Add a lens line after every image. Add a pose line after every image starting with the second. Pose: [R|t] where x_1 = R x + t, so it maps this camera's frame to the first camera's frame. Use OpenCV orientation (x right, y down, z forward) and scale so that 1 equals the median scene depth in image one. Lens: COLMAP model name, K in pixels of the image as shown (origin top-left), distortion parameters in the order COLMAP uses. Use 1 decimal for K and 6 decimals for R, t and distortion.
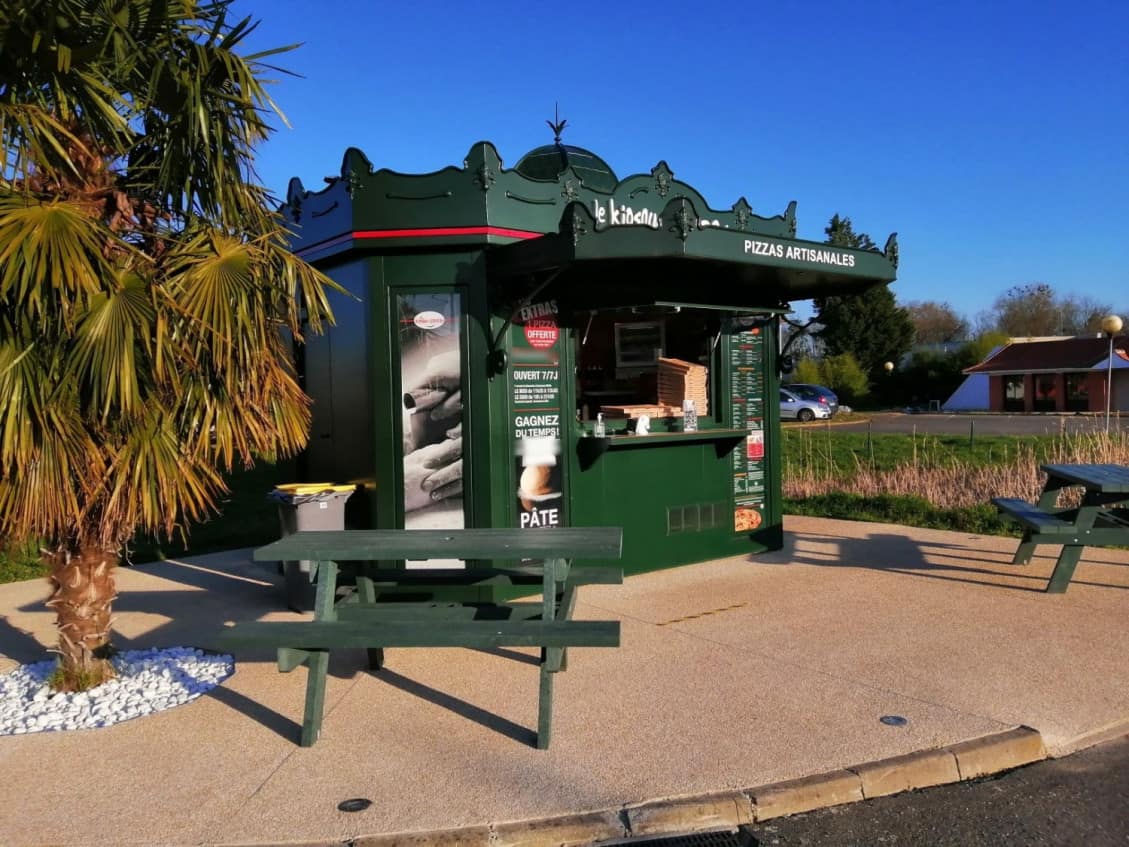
lens RADIAL K [[845.7, 0, 569.3], [0, 845.7, 433.7], [0, 0, 1]] dist [0.048521, -0.015933]
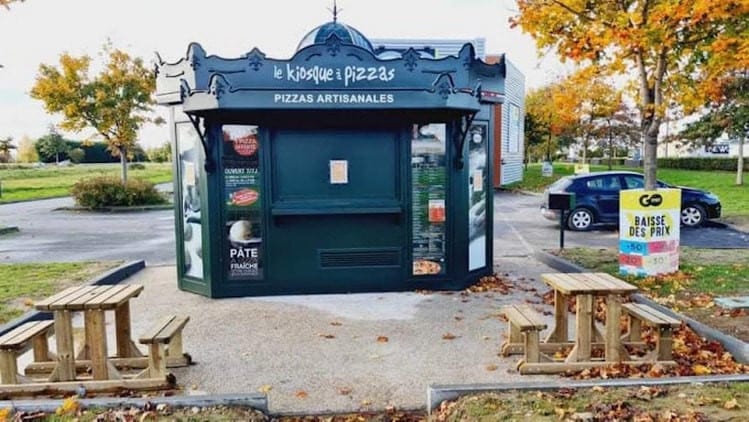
lens RADIAL K [[554.6, 0, 377.0], [0, 554.6, 200.5], [0, 0, 1]] dist [0.041821, 0.004444]
pose [[0.824530, 0.062704, -0.562333, 0.855220], [-0.034074, 0.997539, 0.061271, -0.090558], [0.564791, -0.031359, 0.824638, 0.221298]]
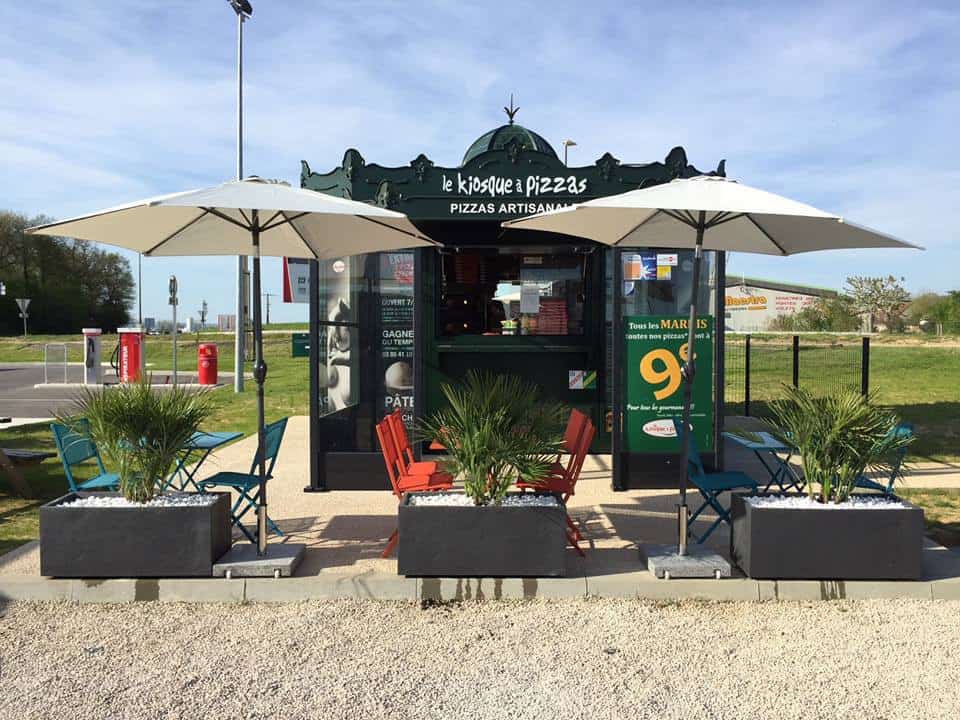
lens RADIAL K [[800.9, 0, 485.5], [0, 800.9, 349.3], [0, 0, 1]] dist [0.127907, 0.003661]
pose [[0.781750, 0.036541, -0.622521, 0.954665], [-0.043251, 0.999055, 0.004330, -0.000918], [0.622091, 0.023540, 0.782591, 0.020067]]
